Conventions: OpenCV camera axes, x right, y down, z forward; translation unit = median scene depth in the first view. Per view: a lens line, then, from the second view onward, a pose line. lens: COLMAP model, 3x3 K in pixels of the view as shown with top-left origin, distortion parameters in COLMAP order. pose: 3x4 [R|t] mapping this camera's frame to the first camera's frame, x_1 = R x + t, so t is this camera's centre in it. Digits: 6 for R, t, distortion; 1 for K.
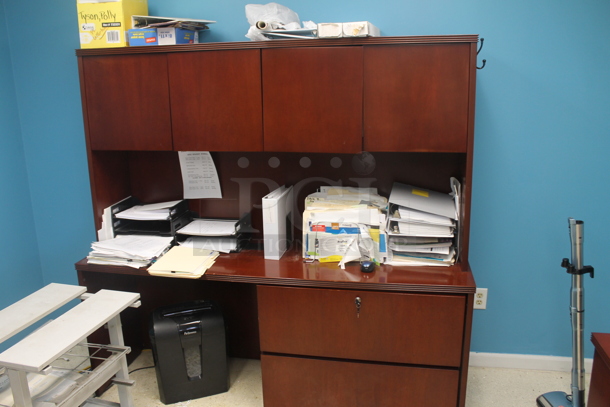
lens RADIAL K [[523.8, 0, 305.4], [0, 523.8, 194.7], [0, 0, 1]] dist [-0.163494, 0.134013]
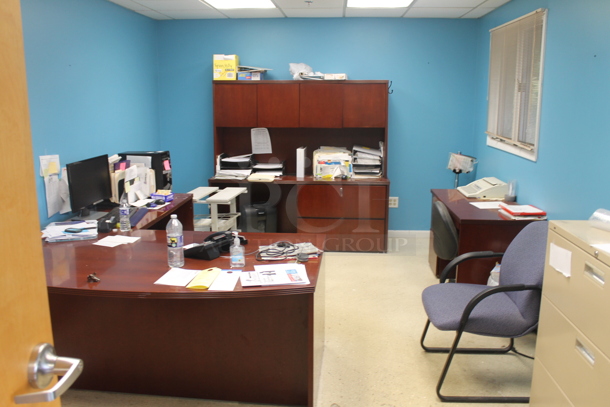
lens RADIAL K [[523.8, 0, 305.4], [0, 523.8, 194.7], [0, 0, 1]] dist [-0.163494, 0.134013]
pose [[0.991514, 0.000186, 0.130003, -0.347146], [0.007671, 0.998173, -0.059938, 0.346085], [-0.129777, 0.060427, 0.989700, -1.247139]]
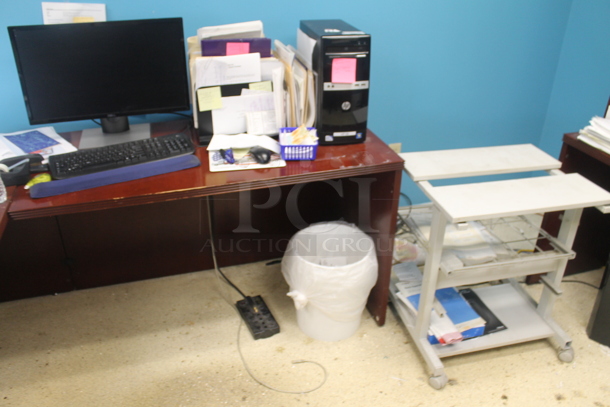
lens RADIAL K [[523.8, 0, 305.4], [0, 523.8, 194.7], [0, 0, 1]] dist [-0.163494, 0.134013]
pose [[0.500465, 0.435330, -0.748347, -0.003495], [-0.242630, 0.900271, 0.361446, 0.031442], [0.831063, 0.000680, 0.556178, 0.199405]]
